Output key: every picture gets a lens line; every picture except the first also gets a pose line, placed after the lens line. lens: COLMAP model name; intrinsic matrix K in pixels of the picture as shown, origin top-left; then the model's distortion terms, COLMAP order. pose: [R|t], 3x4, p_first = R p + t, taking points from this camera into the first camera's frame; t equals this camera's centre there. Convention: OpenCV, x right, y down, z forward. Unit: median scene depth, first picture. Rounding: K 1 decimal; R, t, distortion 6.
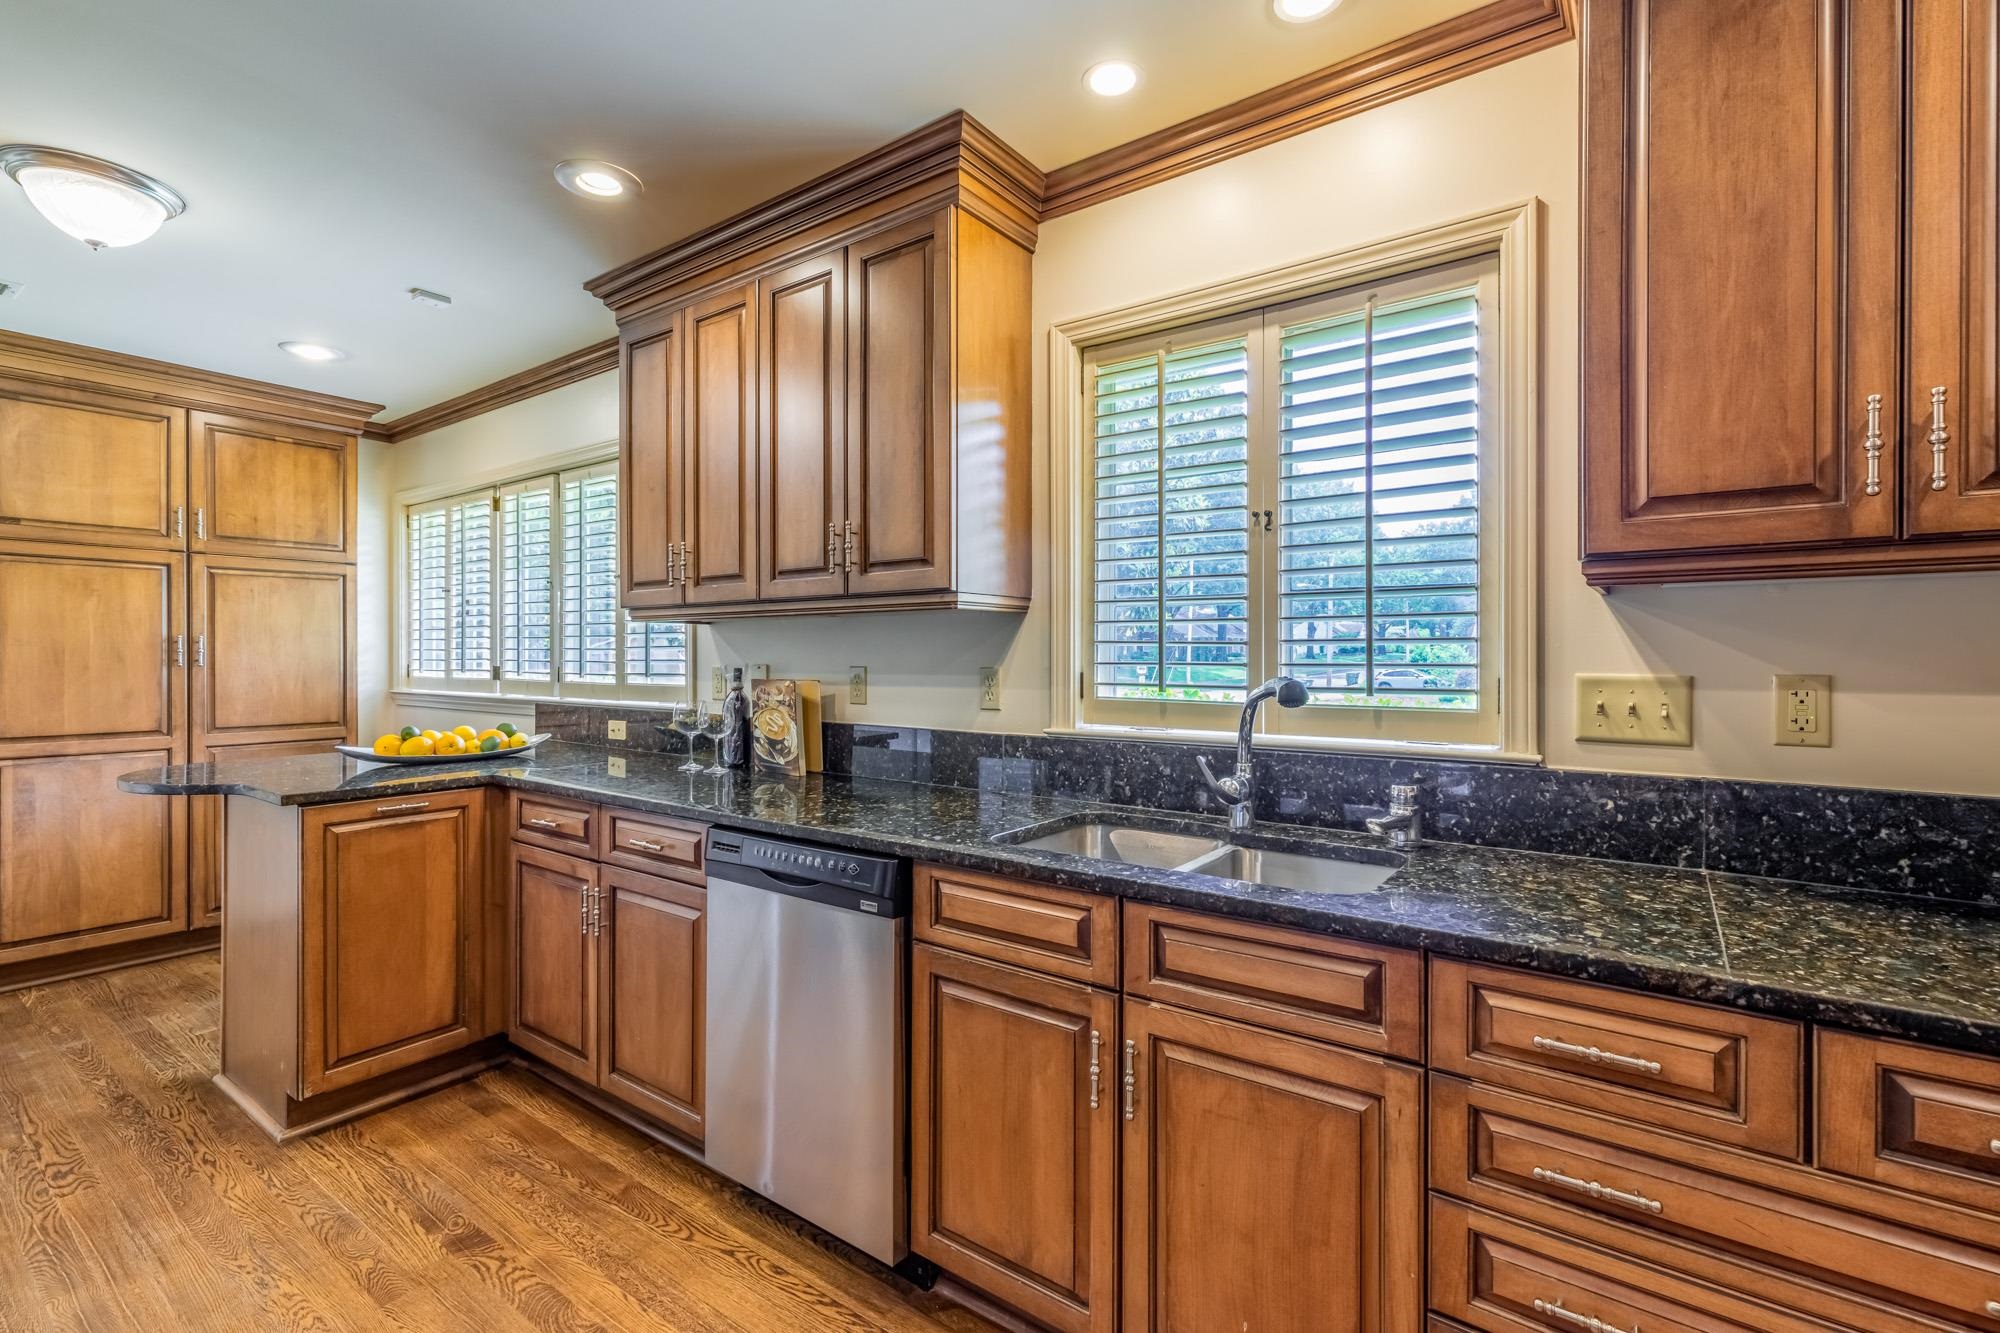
lens RADIAL K [[902.9, 0, 999.4], [0, 902.9, 660.3], [0, 0, 1]] dist [0.003301, 0.000095]
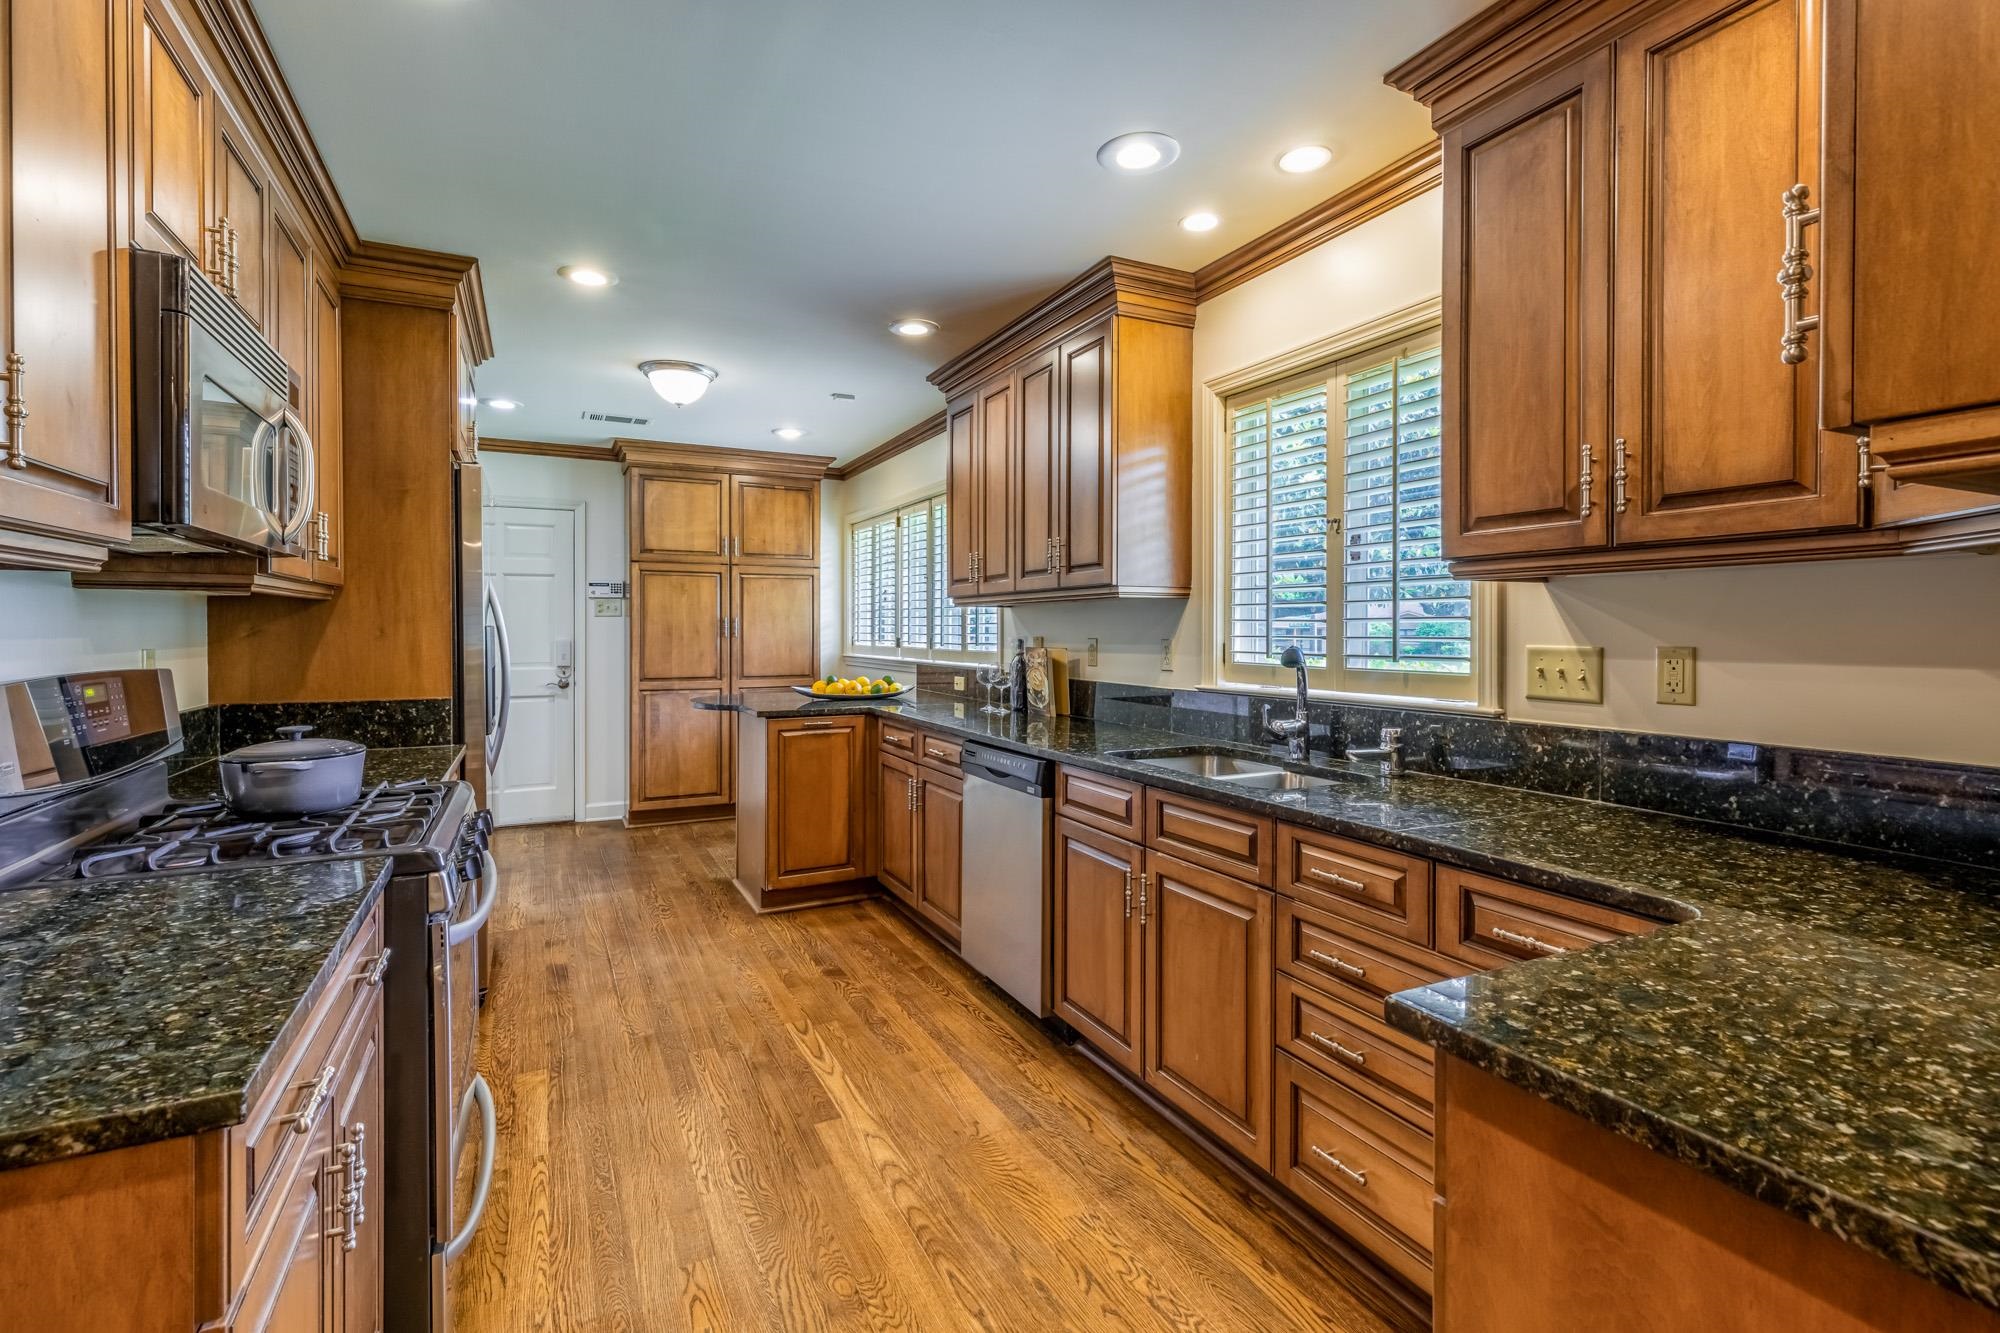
lens RADIAL K [[912.9, 0, 1003.4], [0, 912.9, 638.8], [0, 0, 1]] dist [0.000206, -0.000092]
pose [[0.892146, 0.004591, -0.451723, 0.411247], [-0.002400, 0.999982, 0.005423, 0.000335], [0.451740, -0.003754, 0.892142, -0.340233]]
